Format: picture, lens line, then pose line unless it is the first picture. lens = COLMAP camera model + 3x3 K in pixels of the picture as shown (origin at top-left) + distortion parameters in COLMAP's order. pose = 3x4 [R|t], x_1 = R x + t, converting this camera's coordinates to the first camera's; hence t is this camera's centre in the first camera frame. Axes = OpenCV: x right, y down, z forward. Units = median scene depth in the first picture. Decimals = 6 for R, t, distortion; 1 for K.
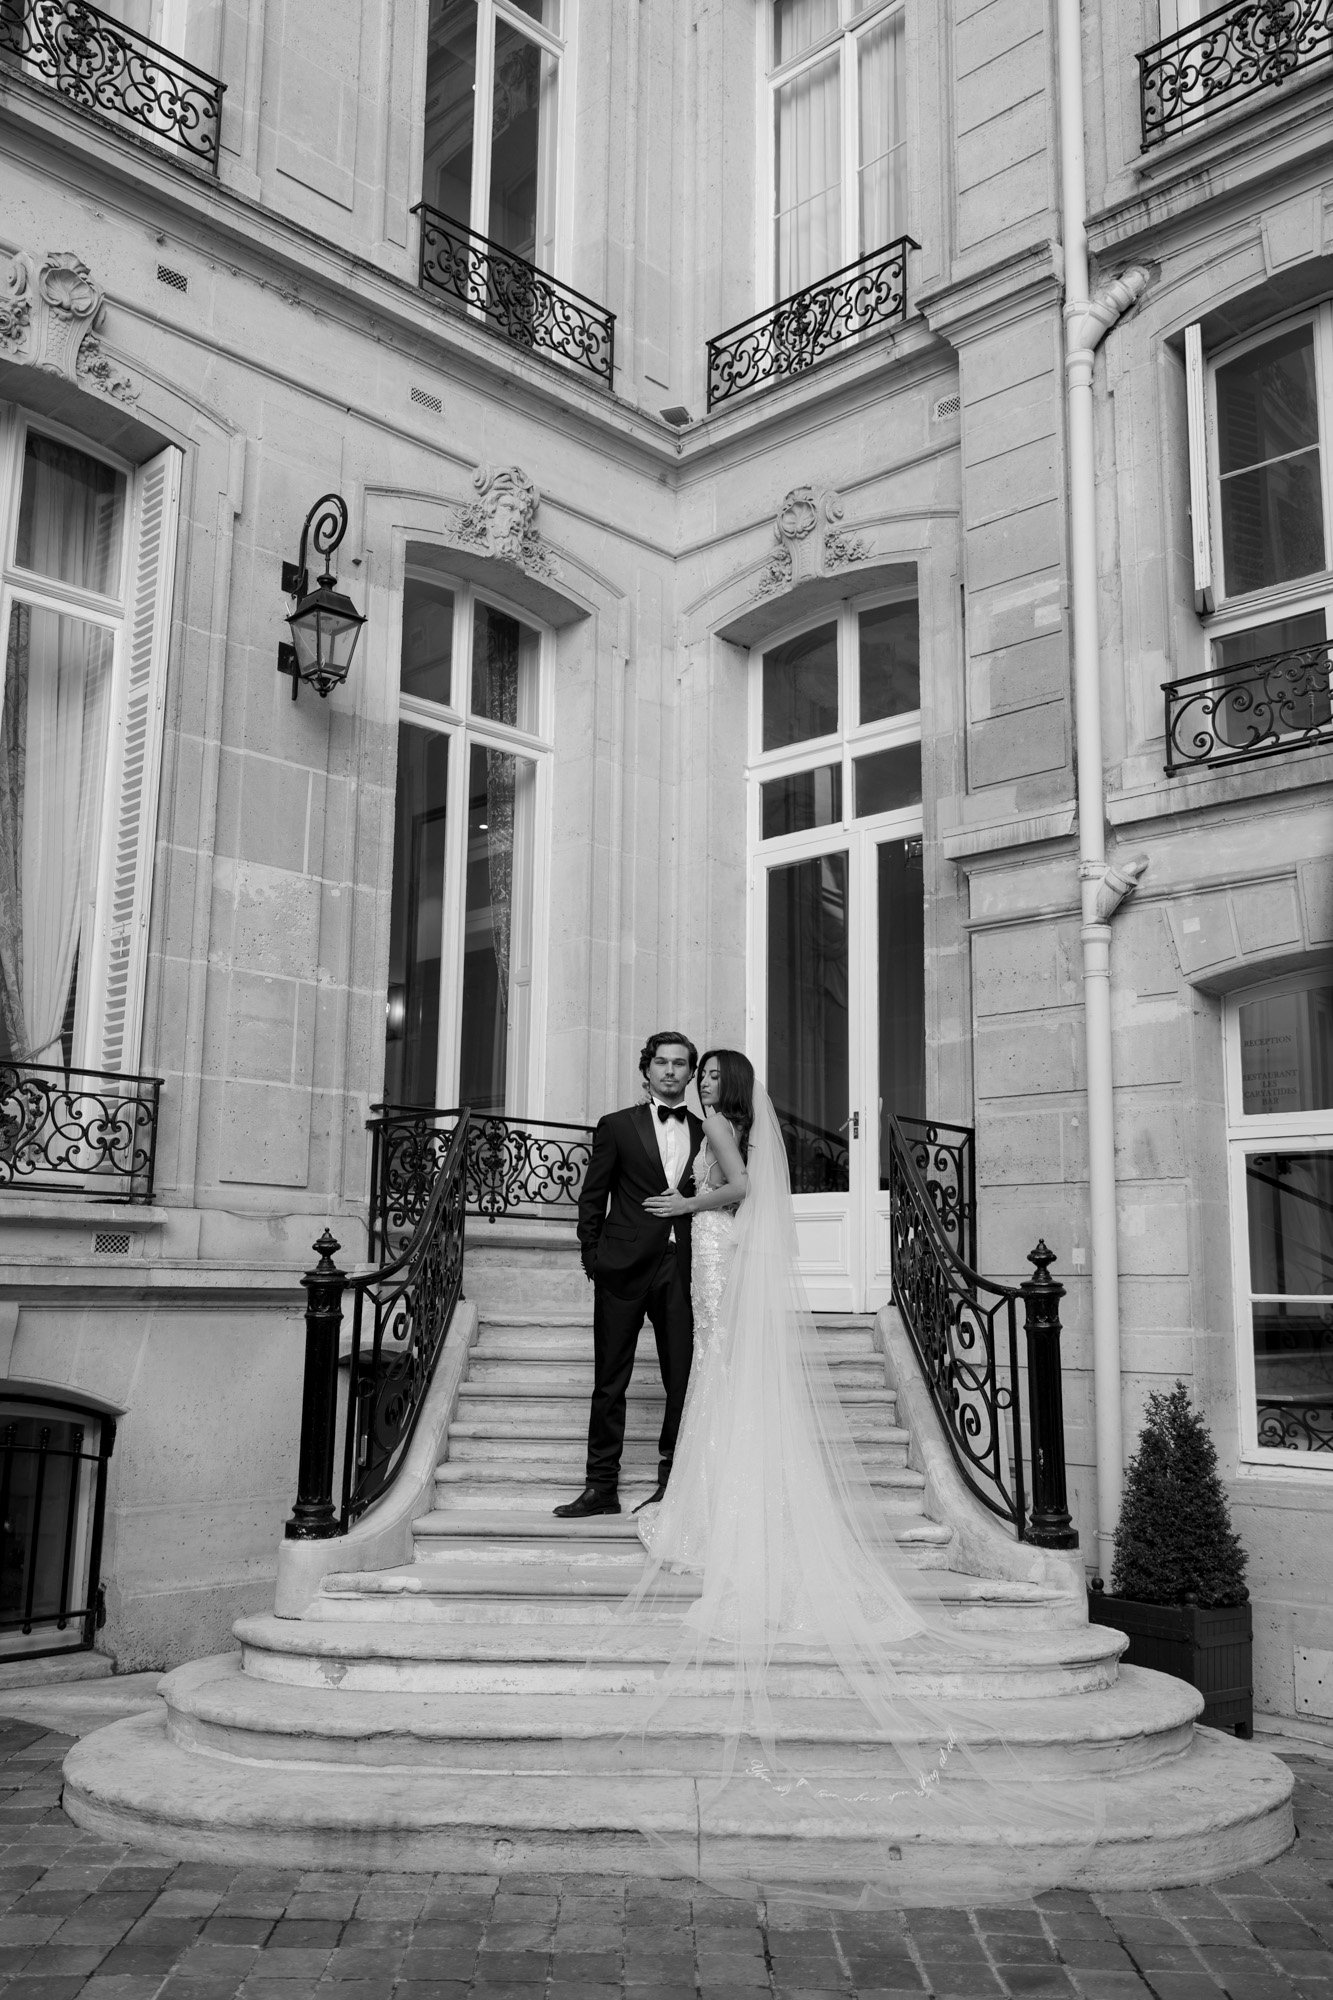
lens RADIAL K [[1662.0, 0, 688.7], [0, 1662.0, 996.1], [0, 0, 1]] dist [-0.005001, 0.002917]
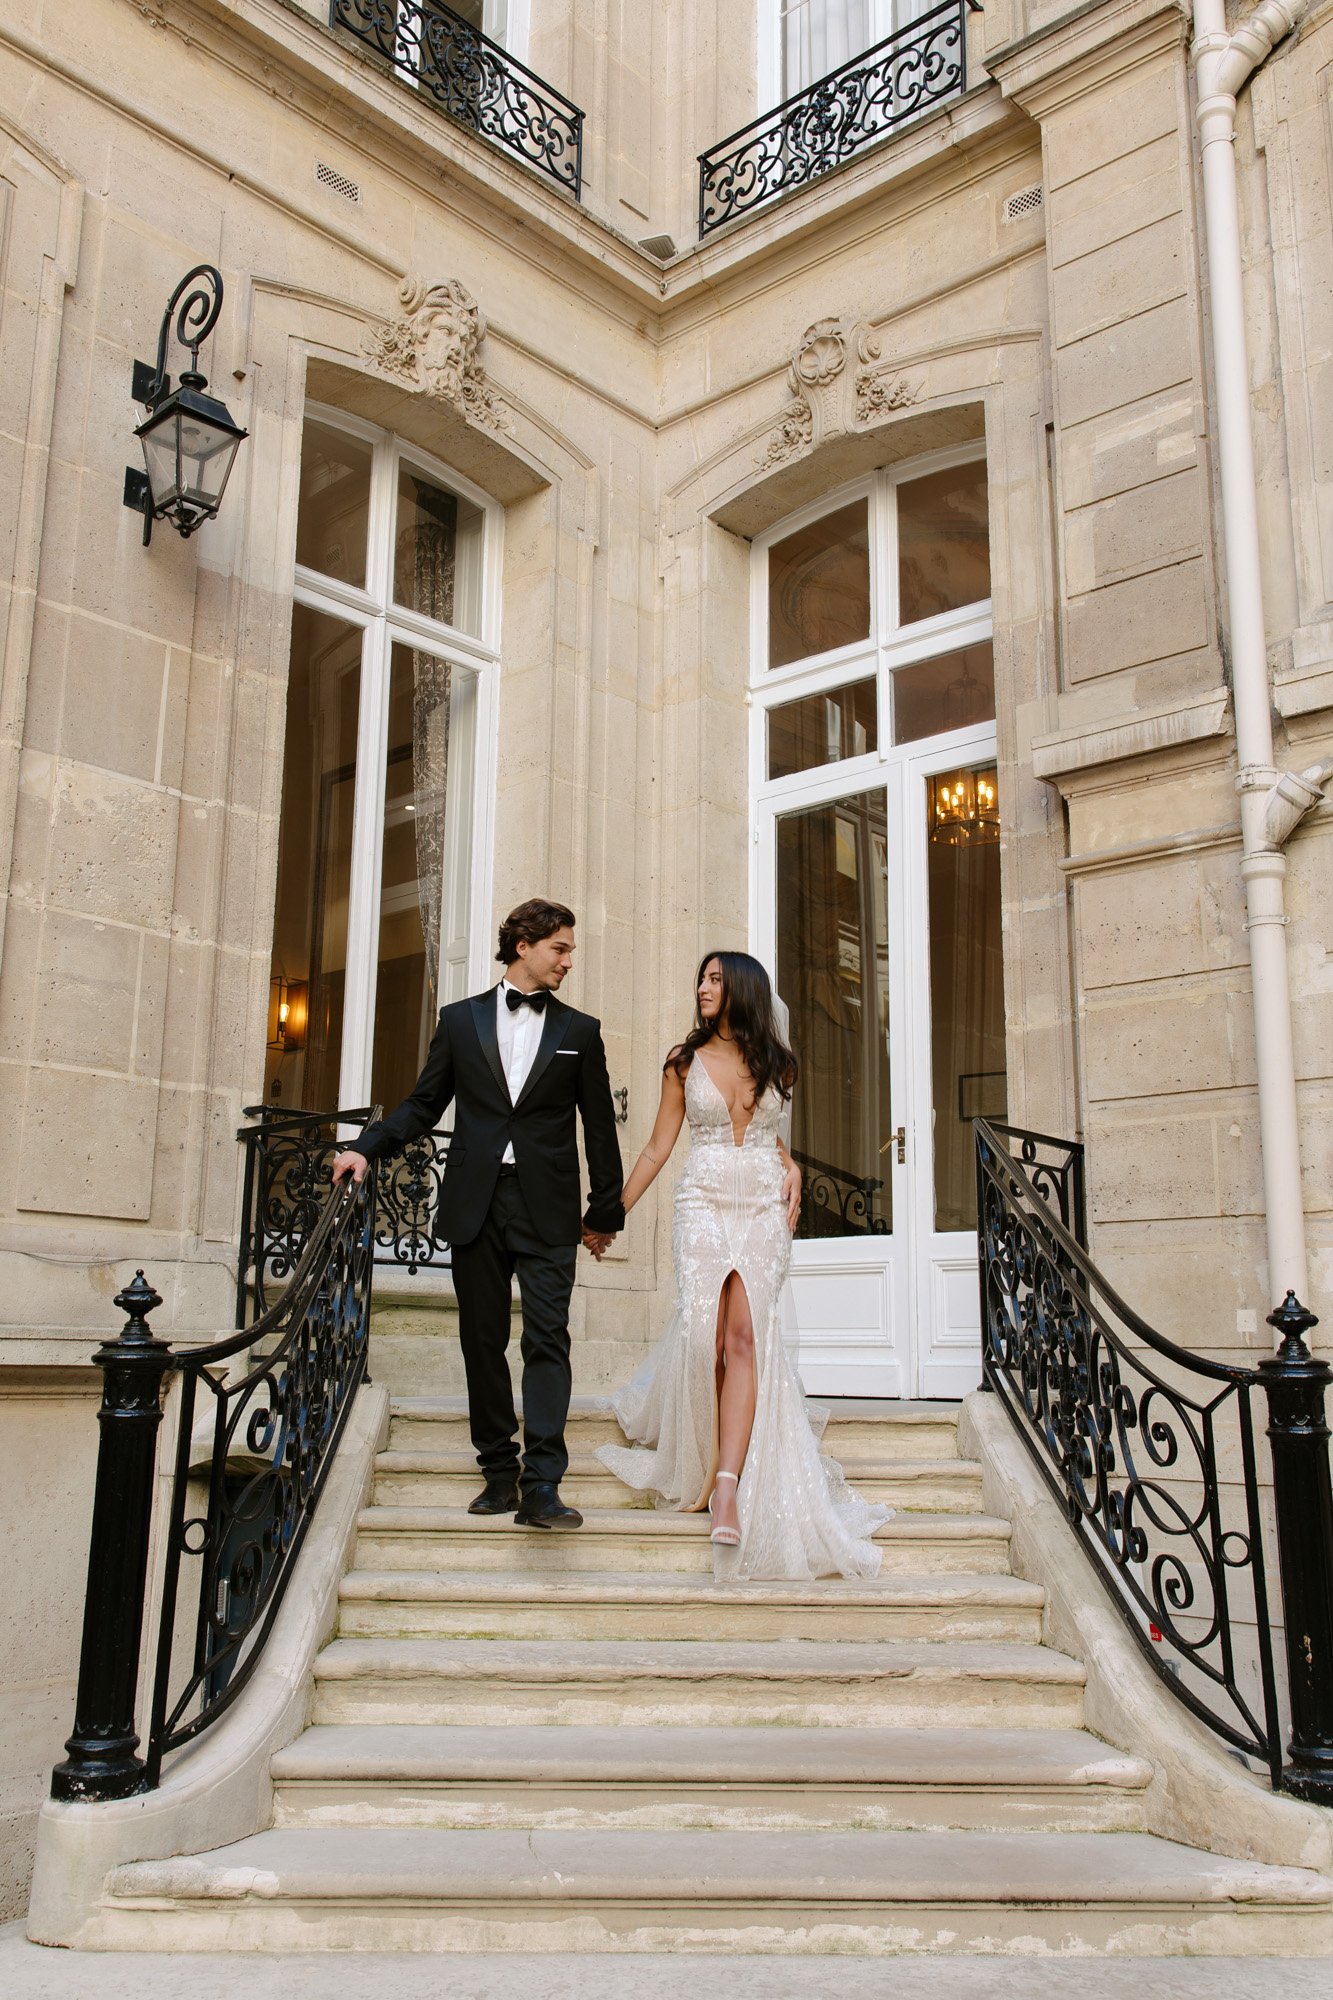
lens RADIAL K [[1705.4, 0, 665.5], [0, 1705.4, 982.6], [0, 0, 1]] dist [0.007475, 0.002438]
pose [[0.999658, 0.006339, 0.025373, -0.029140], [-0.005225, 0.999029, -0.043749, 0.043662], [-0.025625, 0.043601, 0.998720, 0.261498]]
